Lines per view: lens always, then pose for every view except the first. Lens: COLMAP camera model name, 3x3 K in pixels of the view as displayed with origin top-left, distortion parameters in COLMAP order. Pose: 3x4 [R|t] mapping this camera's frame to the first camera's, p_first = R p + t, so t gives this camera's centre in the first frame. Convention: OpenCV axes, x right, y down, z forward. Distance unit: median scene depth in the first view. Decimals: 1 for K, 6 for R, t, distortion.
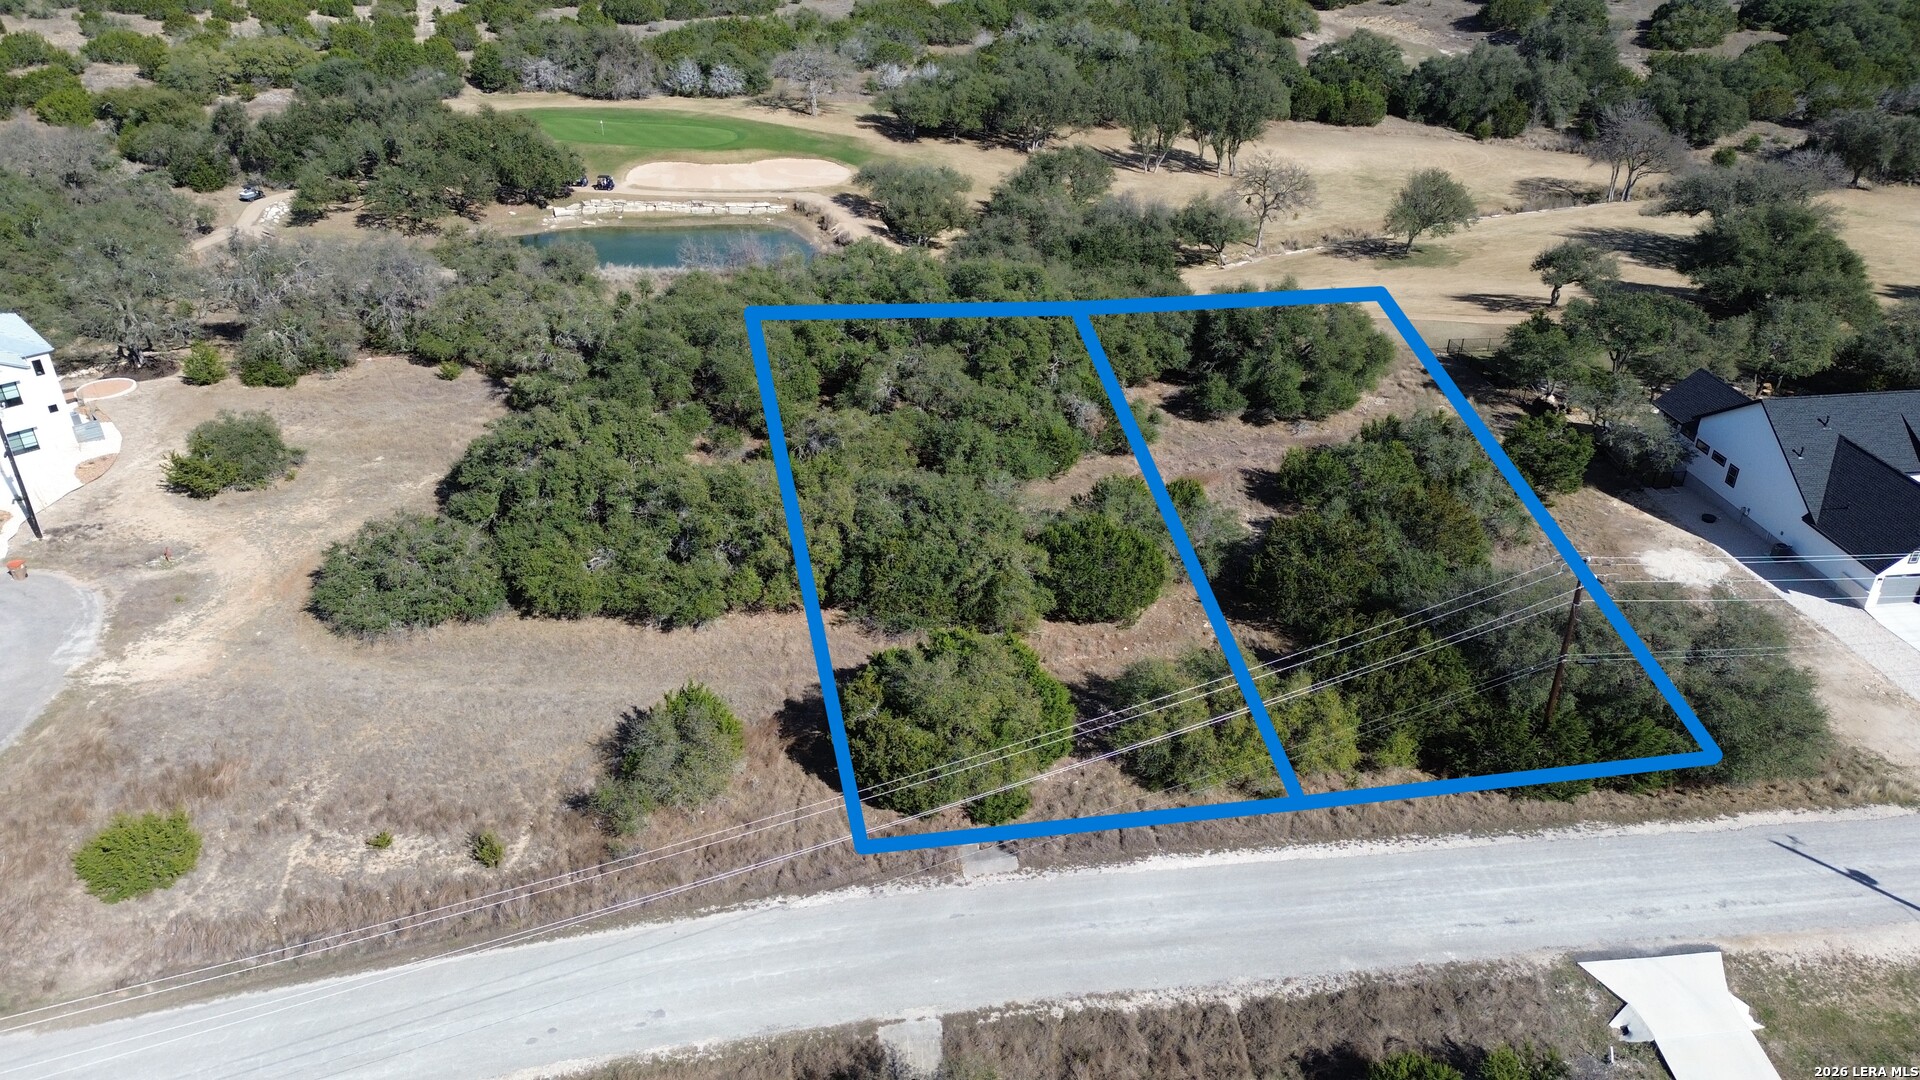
lens RADIAL K [[1349.2, 0, 965.5], [0, 1349.2, 537.2], [0, 0, 1]] dist [0.084205, -0.085047]
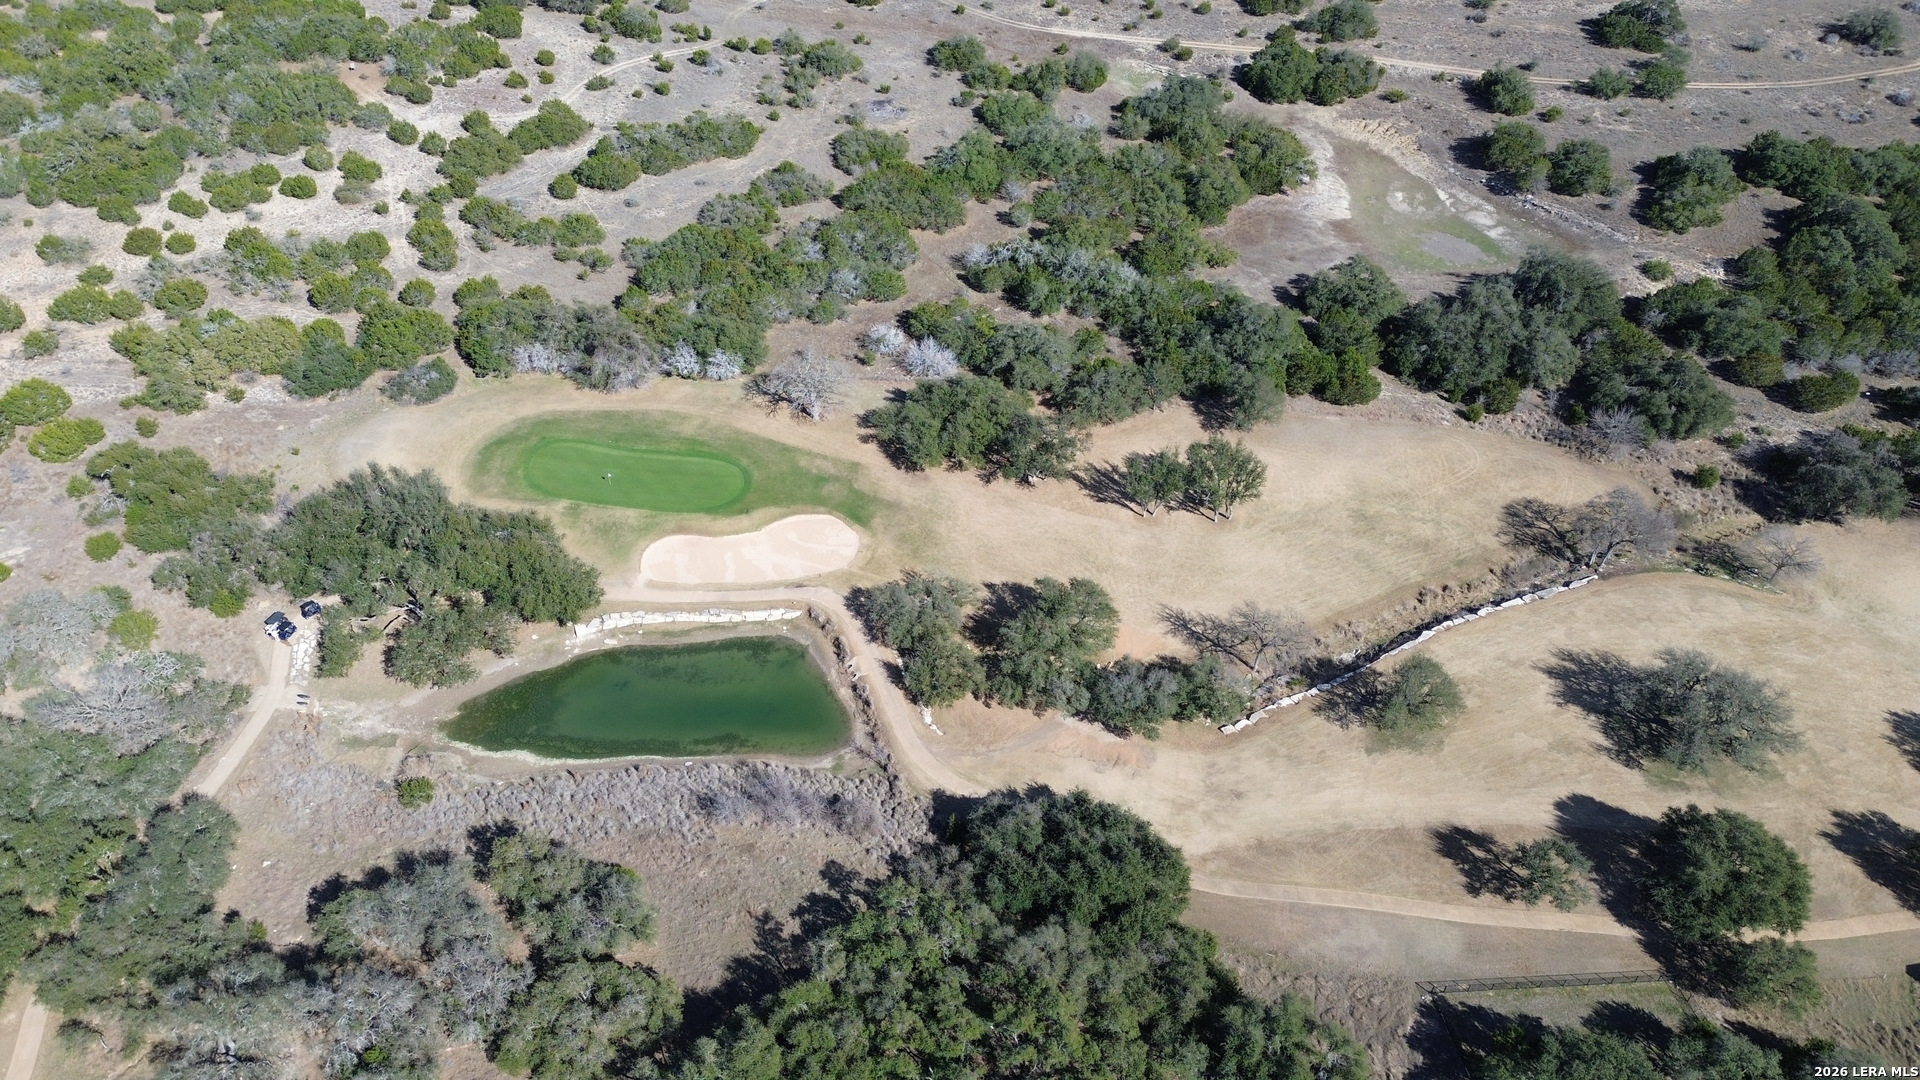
lens RADIAL K [[1349.2, 0, 965.5], [0, 1349.2, 537.2], [0, 0, 1]] dist [0.084205, -0.085047]
pose [[0.999579, -0.016598, 0.023815, -0.046398], [0.011295, 0.978141, 0.207634, -0.786533], [-0.026741, -0.207278, 0.977917, 0.004752]]
